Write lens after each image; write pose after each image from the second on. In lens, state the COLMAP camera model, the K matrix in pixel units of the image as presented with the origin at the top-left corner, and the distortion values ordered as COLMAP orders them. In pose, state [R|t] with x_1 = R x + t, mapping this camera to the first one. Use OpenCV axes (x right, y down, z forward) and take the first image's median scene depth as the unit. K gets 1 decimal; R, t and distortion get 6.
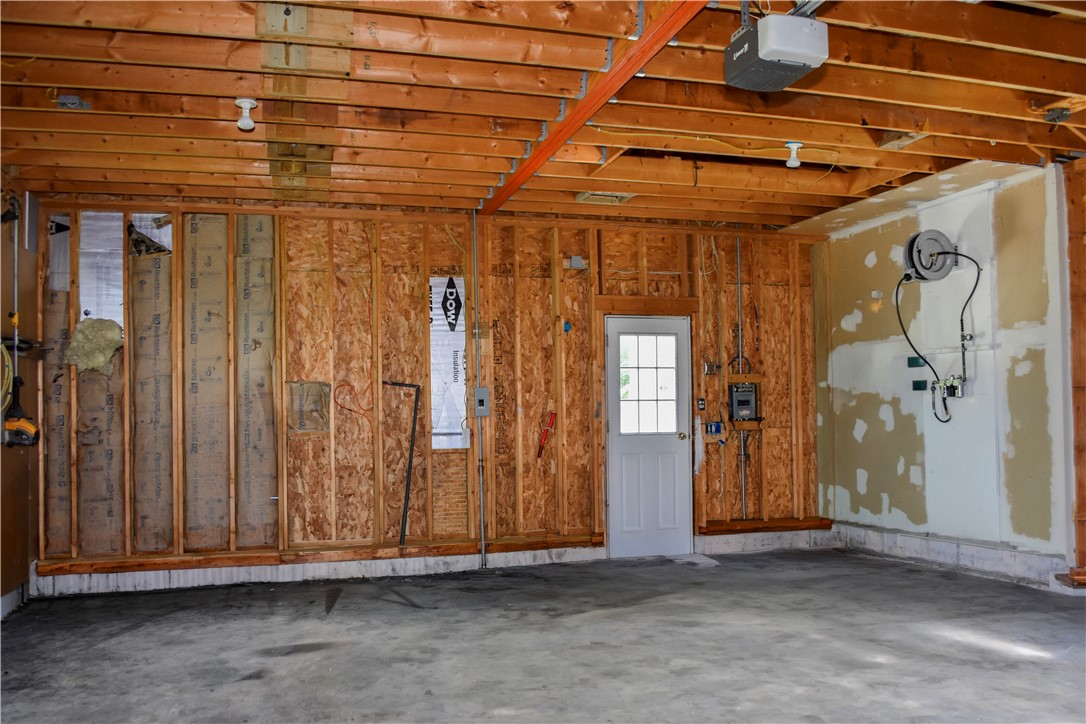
lens RADIAL K [[868.8, 0, 539.9], [0, 868.8, 378.6], [0, 0, 1]] dist [-0.089829, -0.001428]
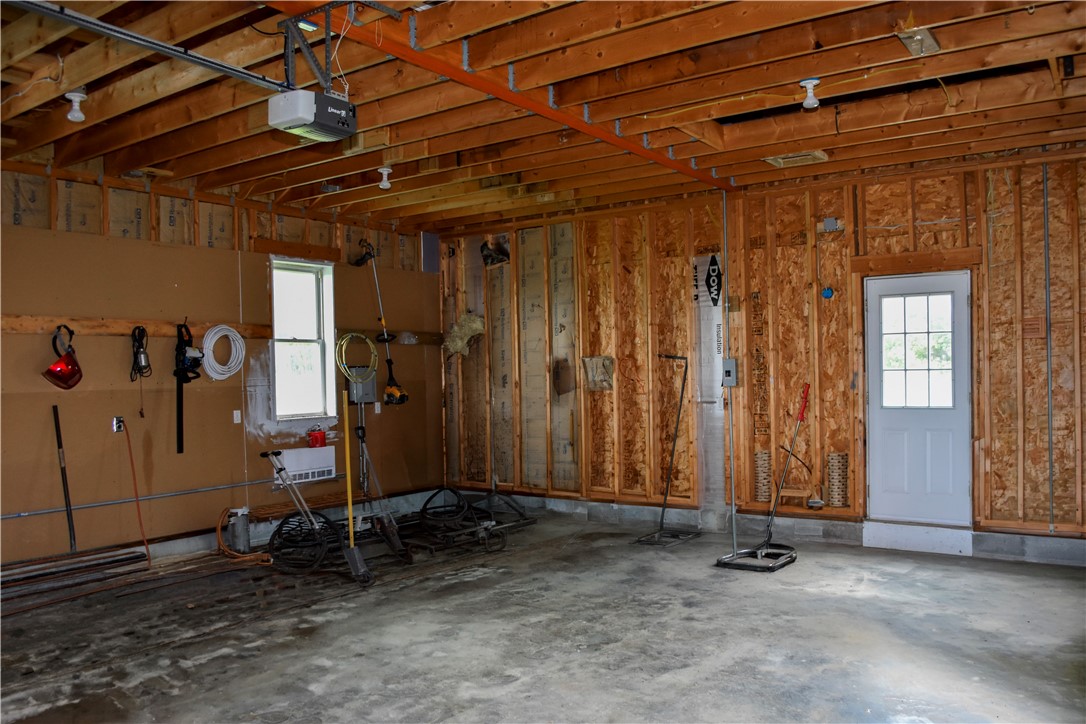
lens RADIAL K [[868.8, 0, 539.9], [0, 868.8, 378.6], [0, 0, 1]] dist [-0.089829, -0.001428]
pose [[0.629965, 0.003024, -0.776617, 0.586460], [0.029755, 0.999164, 0.028027, -0.001925], [0.776053, -0.040764, 0.629349, 0.164799]]
